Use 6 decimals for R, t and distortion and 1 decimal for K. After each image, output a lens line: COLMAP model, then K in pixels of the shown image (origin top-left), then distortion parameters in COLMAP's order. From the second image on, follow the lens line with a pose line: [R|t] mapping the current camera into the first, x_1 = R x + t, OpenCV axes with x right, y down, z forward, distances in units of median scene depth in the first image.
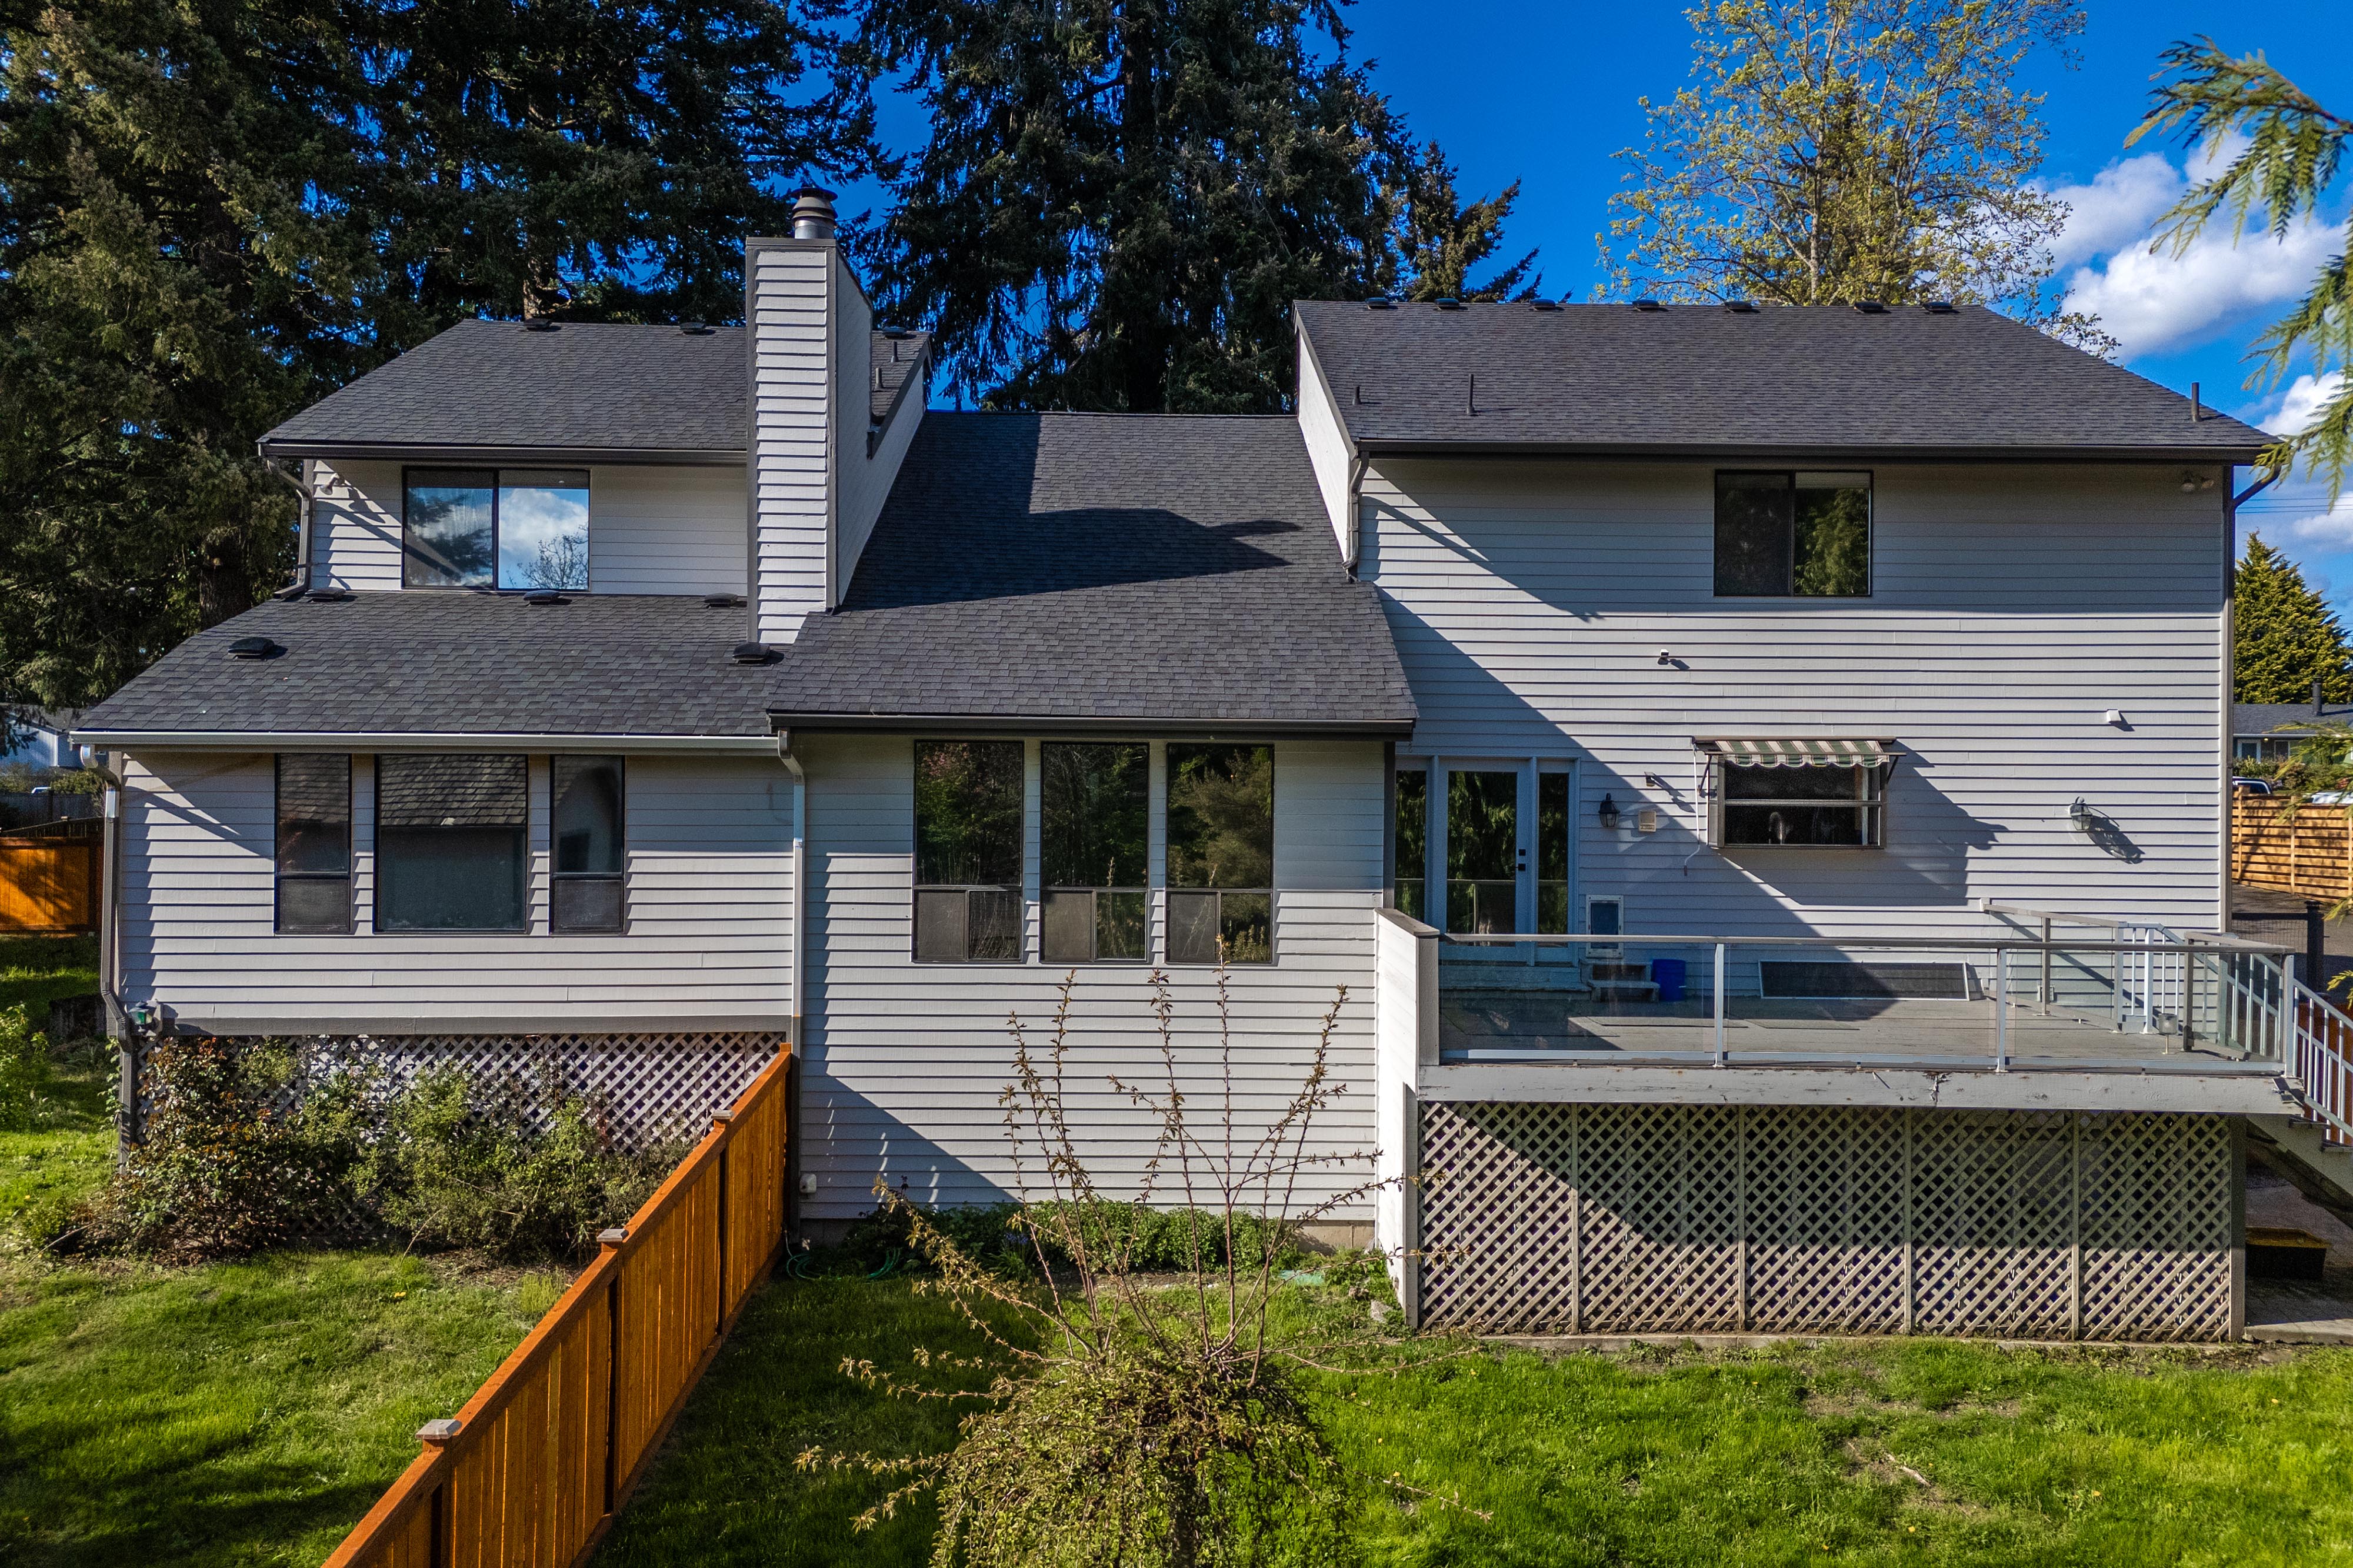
lens RADIAL K [[1692.3, 0, 1181.1], [0, 1692.3, 795.8], [0, 0, 1]] dist [0.056665, -0.057389]
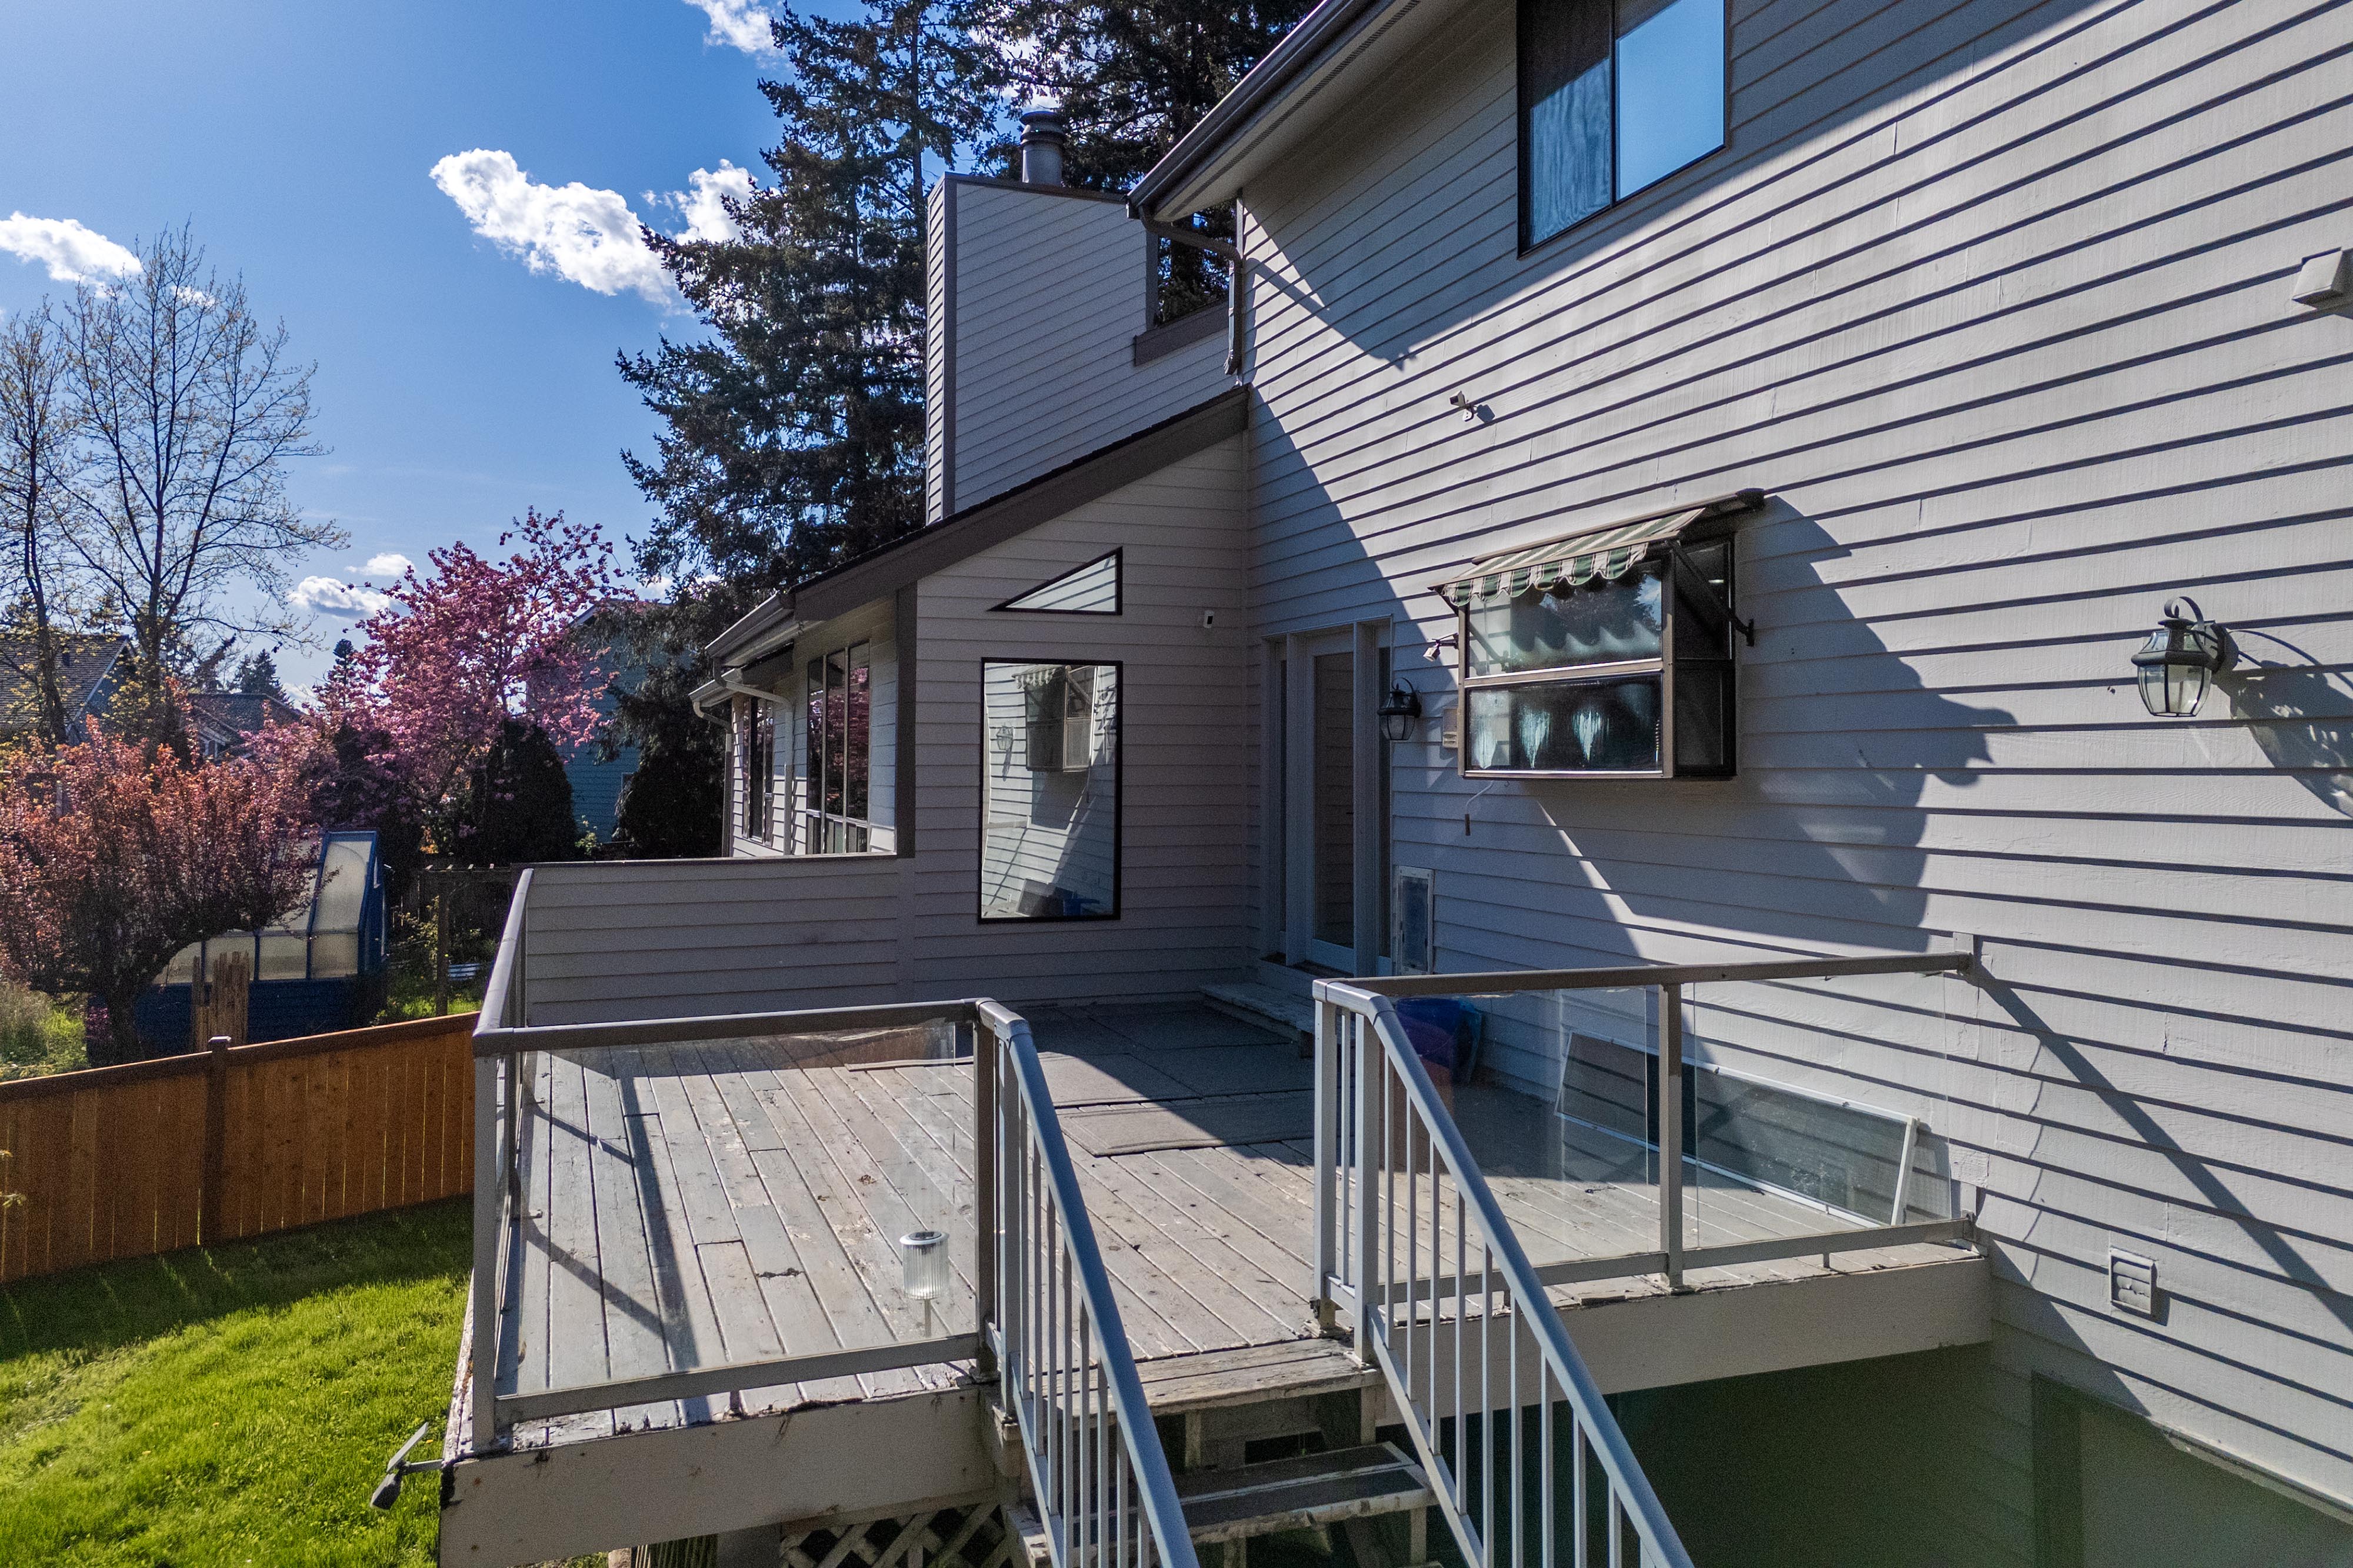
lens RADIAL K [[1662.0, 0, 1178.0], [0, 1662.0, 701.5], [0, 0, 1]] dist [0.002588, -0.000895]
pose [[0.308419, -0.044417, -0.950213, 0.859753], [0.001873, 0.998936, -0.046086, 0.035147], [0.951249, 0.012434, 0.308174, 0.897585]]
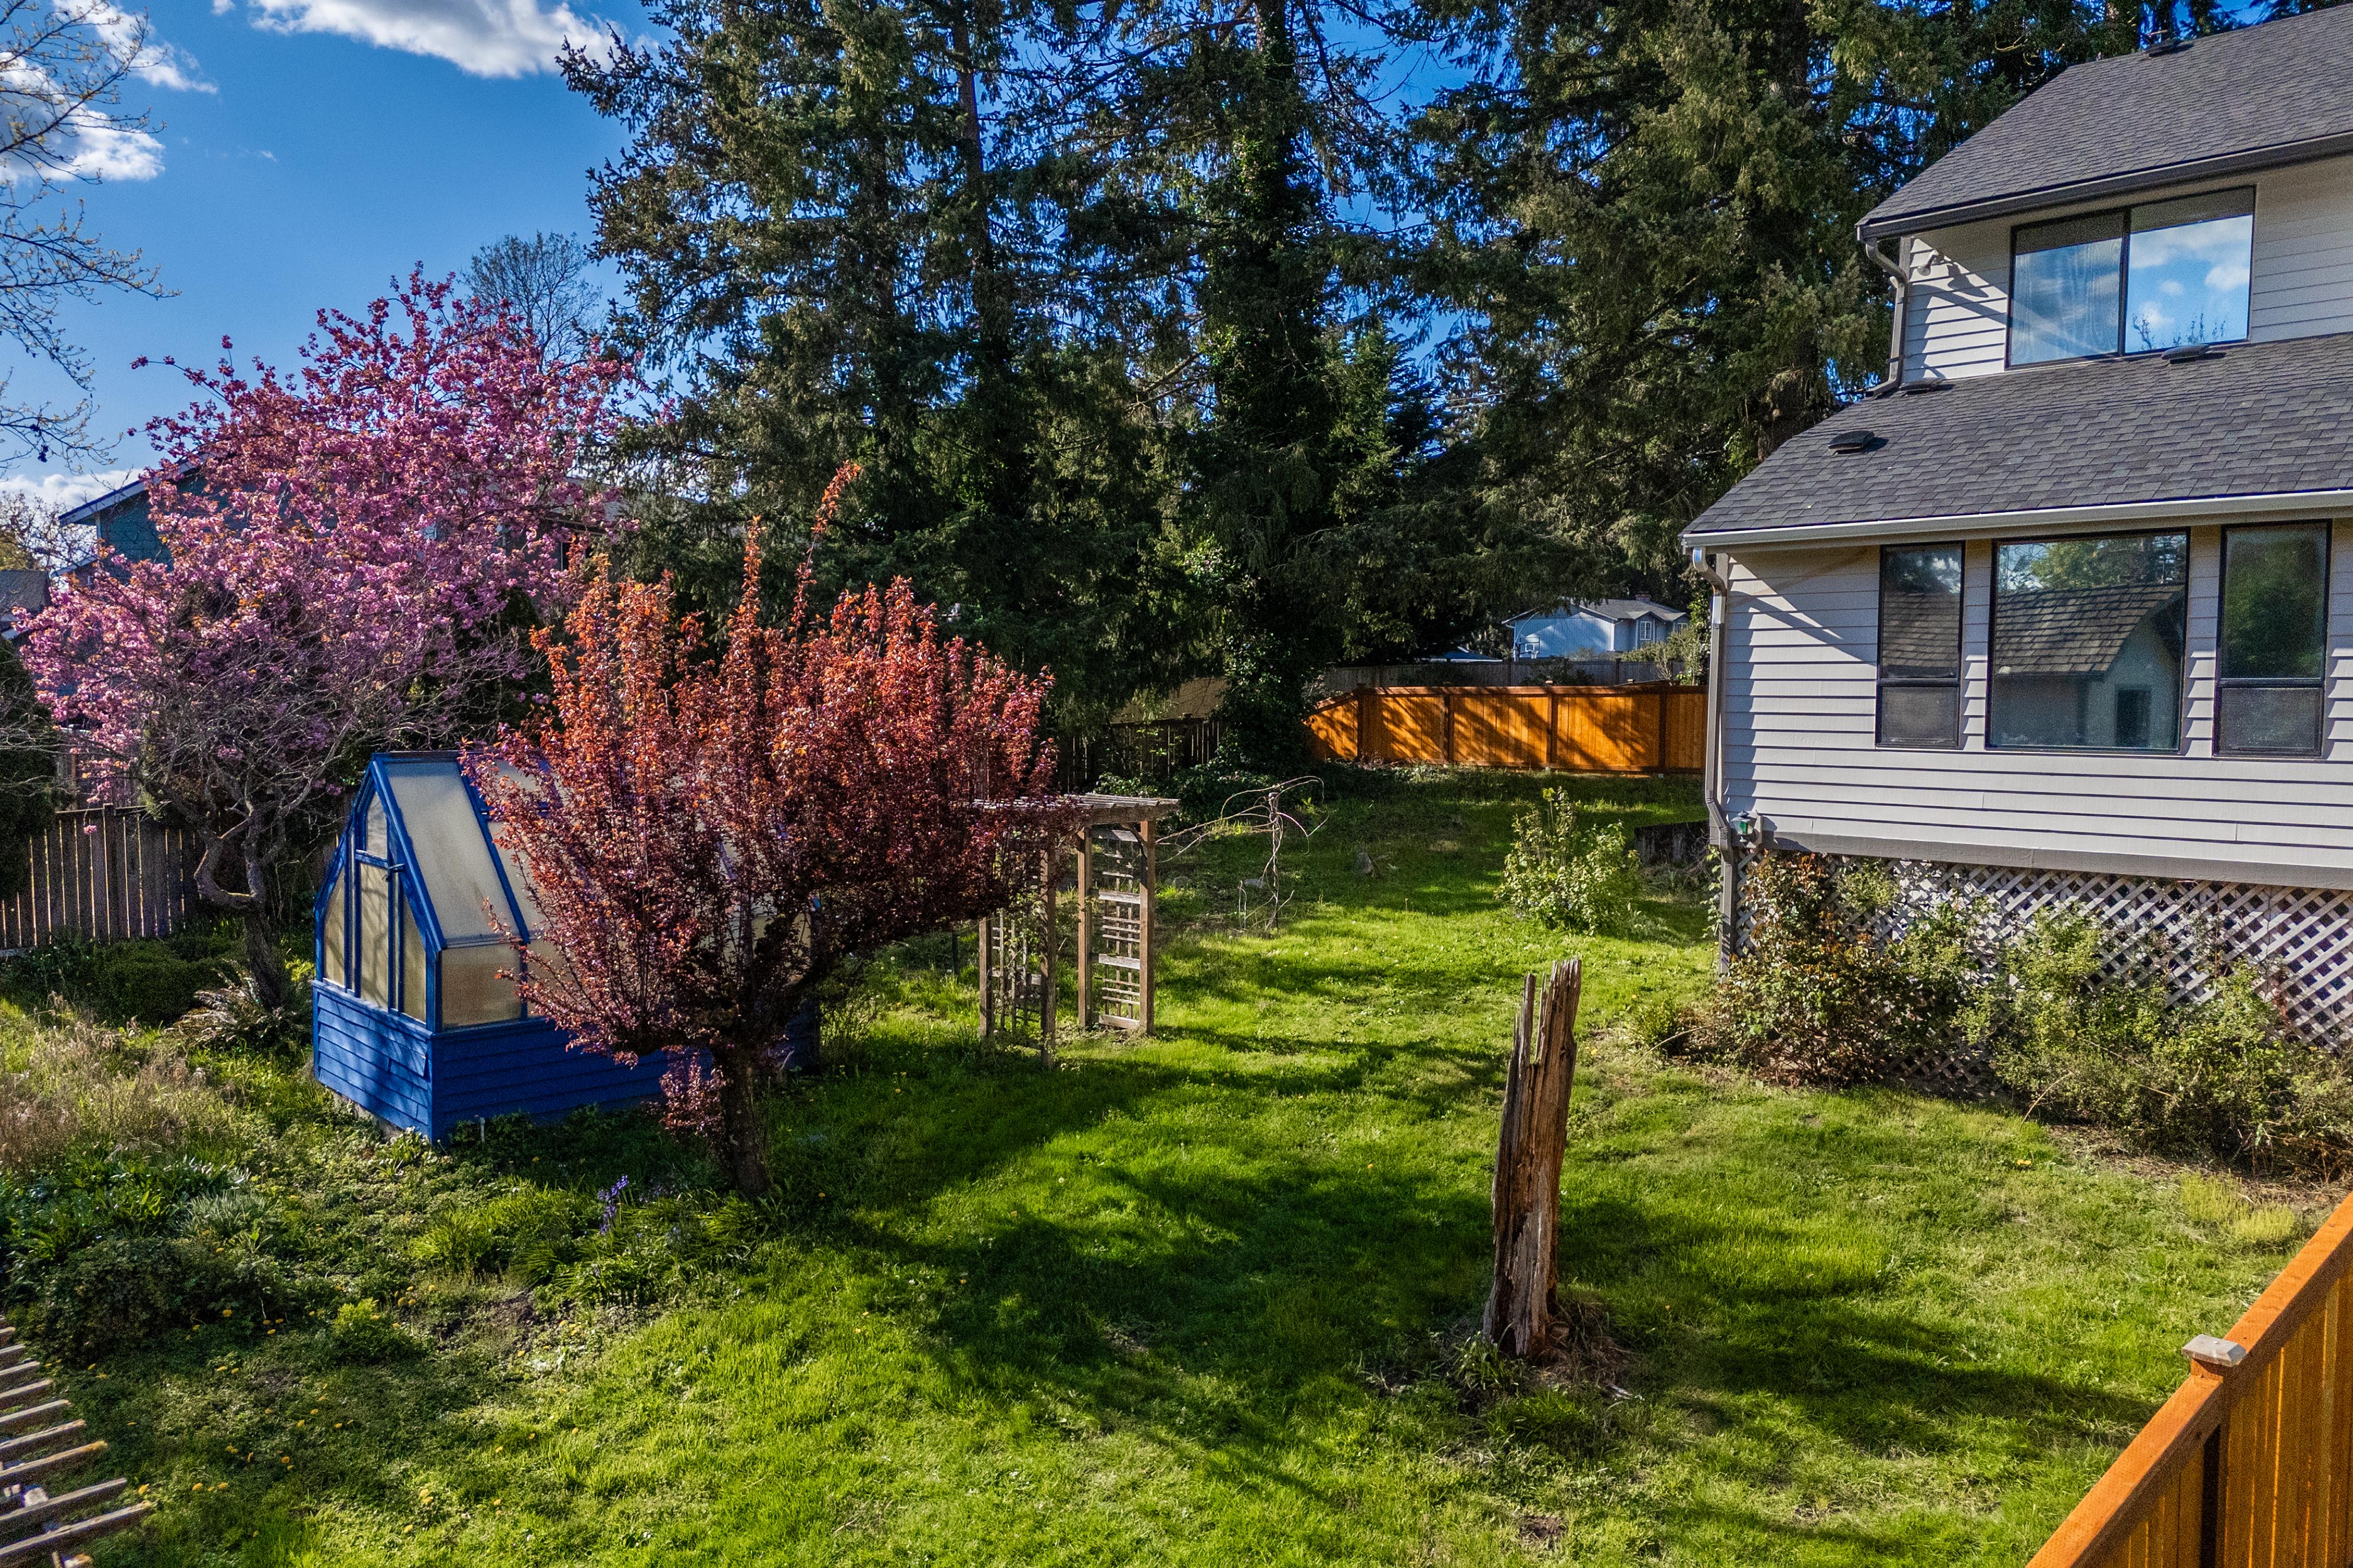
lens RADIAL K [[1705.0, 0, 1187.8], [0, 1705.0, 793.1], [0, 0, 1]] dist [0.044710, -0.026410]
pose [[0.682987, 0.043020, -0.729163, -0.109640], [0.003291, 0.998073, 0.061967, 0.047086], [0.730423, -0.044723, 0.681529, 0.103769]]
